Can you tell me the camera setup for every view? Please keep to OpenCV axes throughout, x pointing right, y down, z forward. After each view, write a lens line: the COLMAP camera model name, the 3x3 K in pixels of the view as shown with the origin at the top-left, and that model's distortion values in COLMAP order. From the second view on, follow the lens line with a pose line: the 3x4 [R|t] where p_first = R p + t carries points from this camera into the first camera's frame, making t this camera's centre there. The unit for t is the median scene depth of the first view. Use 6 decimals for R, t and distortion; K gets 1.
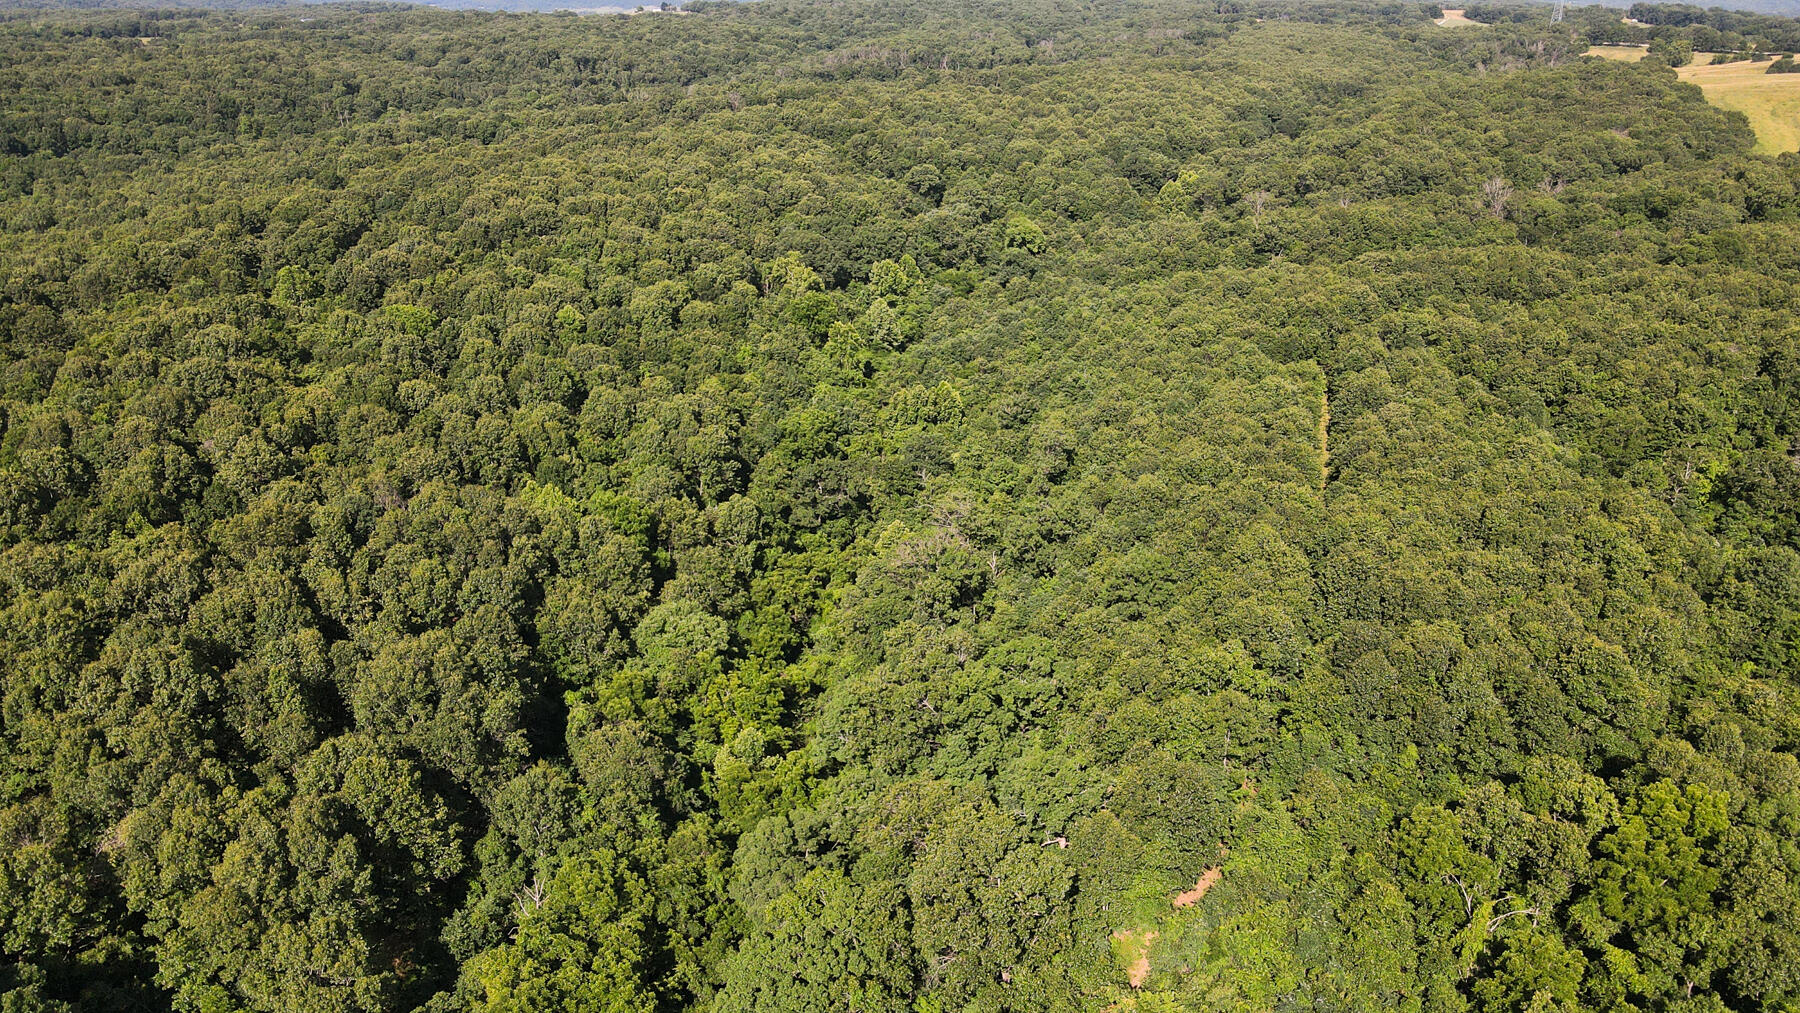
lens RADIAL K [[1330.5, 0, 903.9], [0, 1330.5, 491.4], [0, 0, 1]] dist [0.003765, 0.015374]
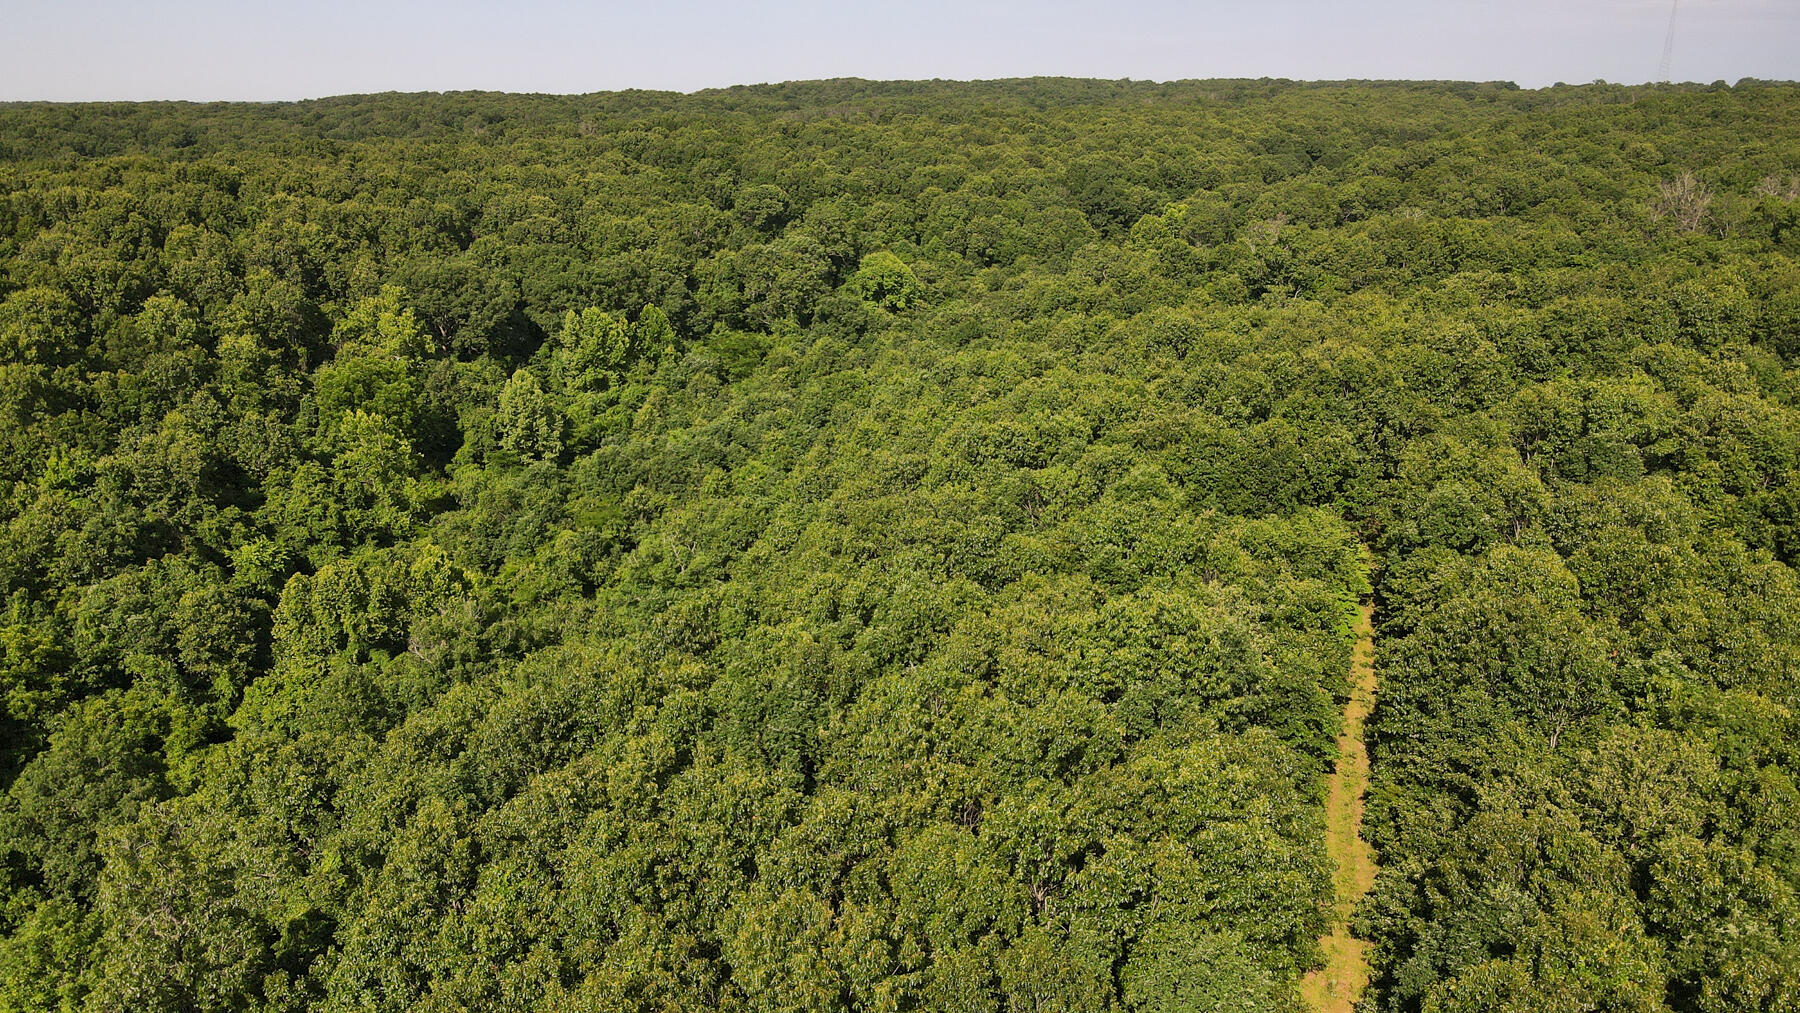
lens RADIAL K [[1330.5, 0, 900.9], [0, 1330.5, 514.1], [0, 0, 1]] dist [0.003765, 0.015374]
pose [[0.998760, 0.008220, -0.049110, 0.165769], [-0.011367, 0.997875, -0.064158, -0.057886], [0.048478, 0.064637, 0.996731, 0.503999]]
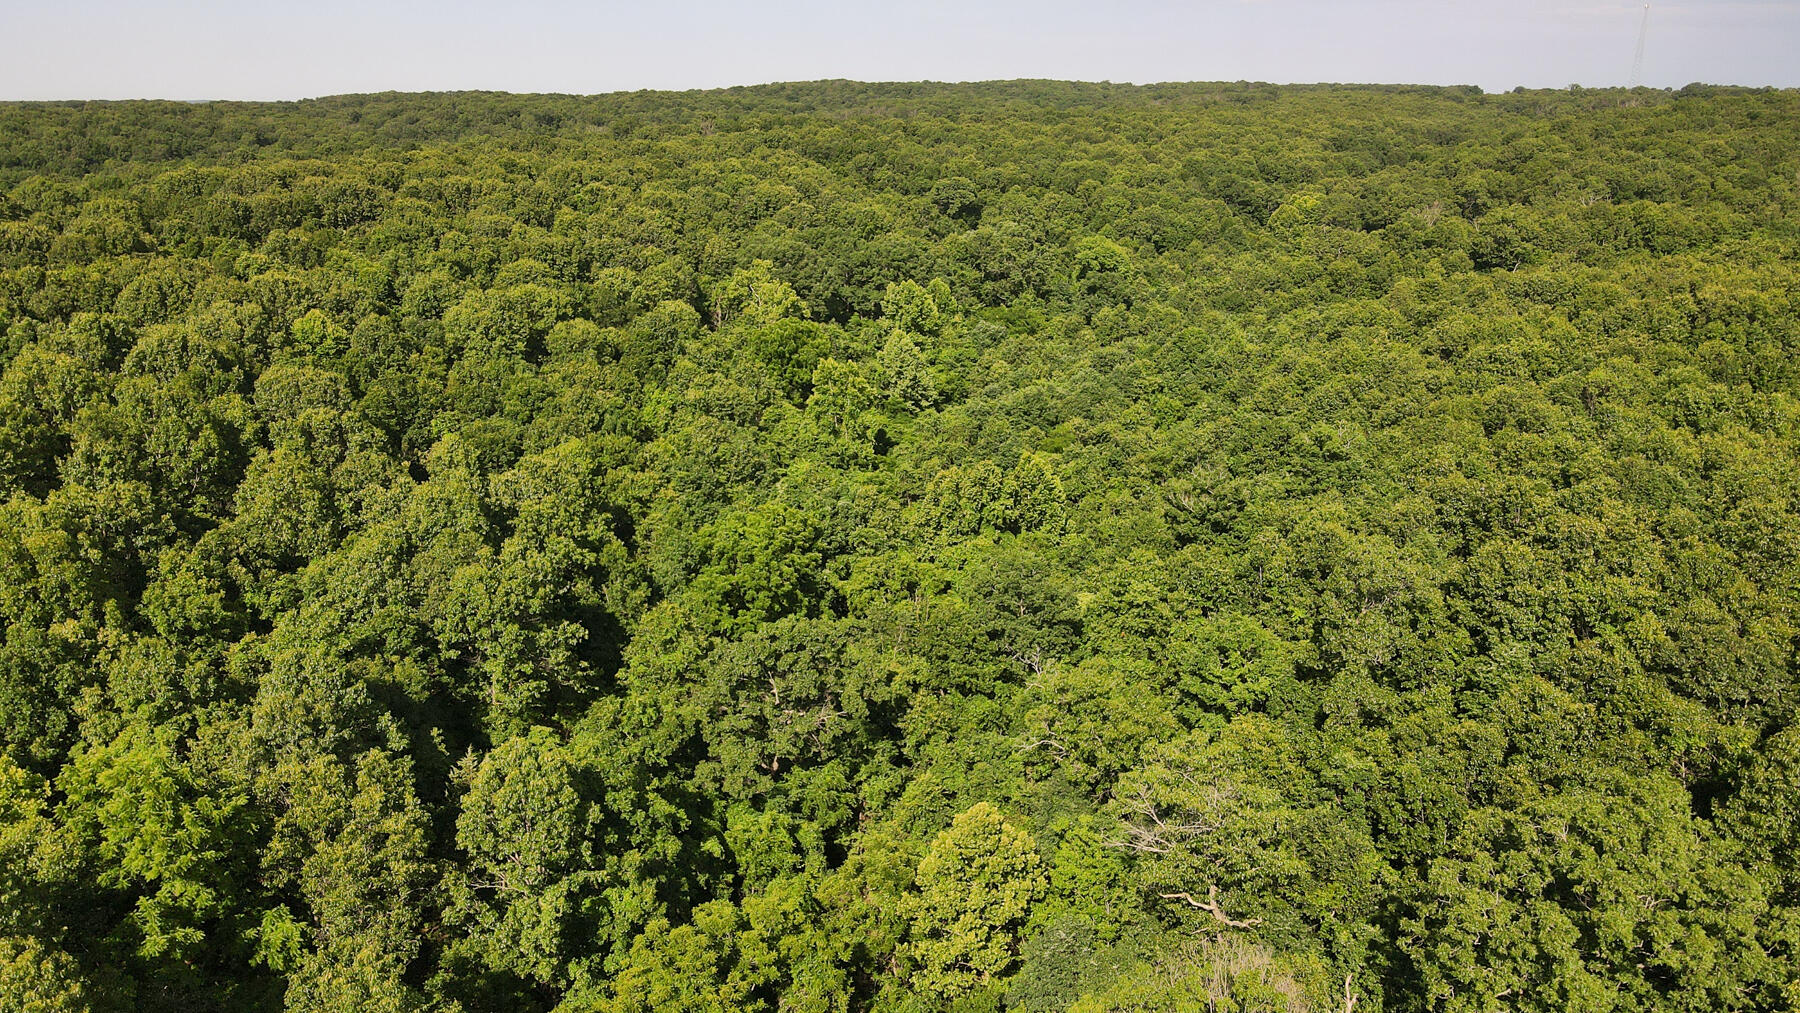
lens RADIAL K [[1330.5, 0, 902.7], [0, 1330.5, 505.5], [0, 0, 1]] dist [0.003765, 0.015374]
pose [[0.999991, -0.003188, -0.002780, -0.015763], [0.002982, 0.997444, -0.071390, -0.020714], [0.003001, 0.071381, 0.997445, 0.406950]]
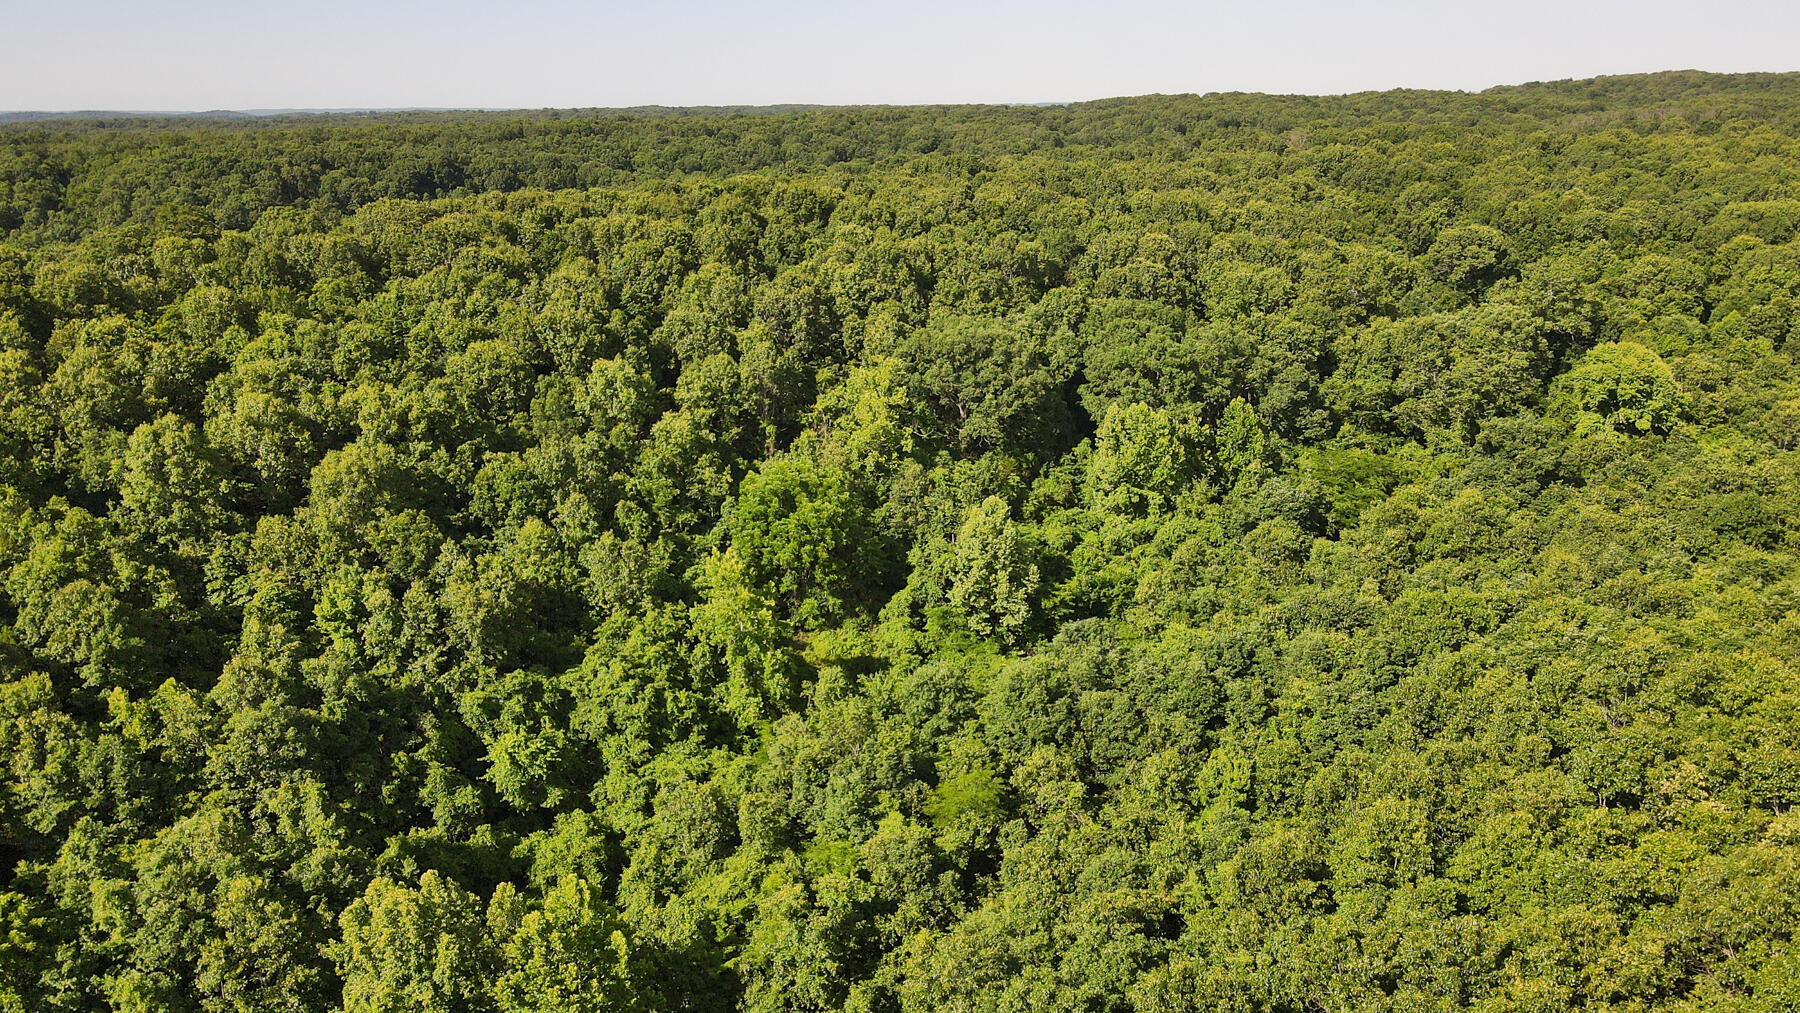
lens RADIAL K [[1330.5, 0, 895.8], [0, 1330.5, 505.0], [0, 0, 1]] dist [0.003765, 0.015374]
pose [[0.822821, 0.155064, -0.546736, 0.175542], [-0.193550, 0.981004, -0.013056, -0.137873], [0.534325, 0.116564, 0.837203, 0.692664]]
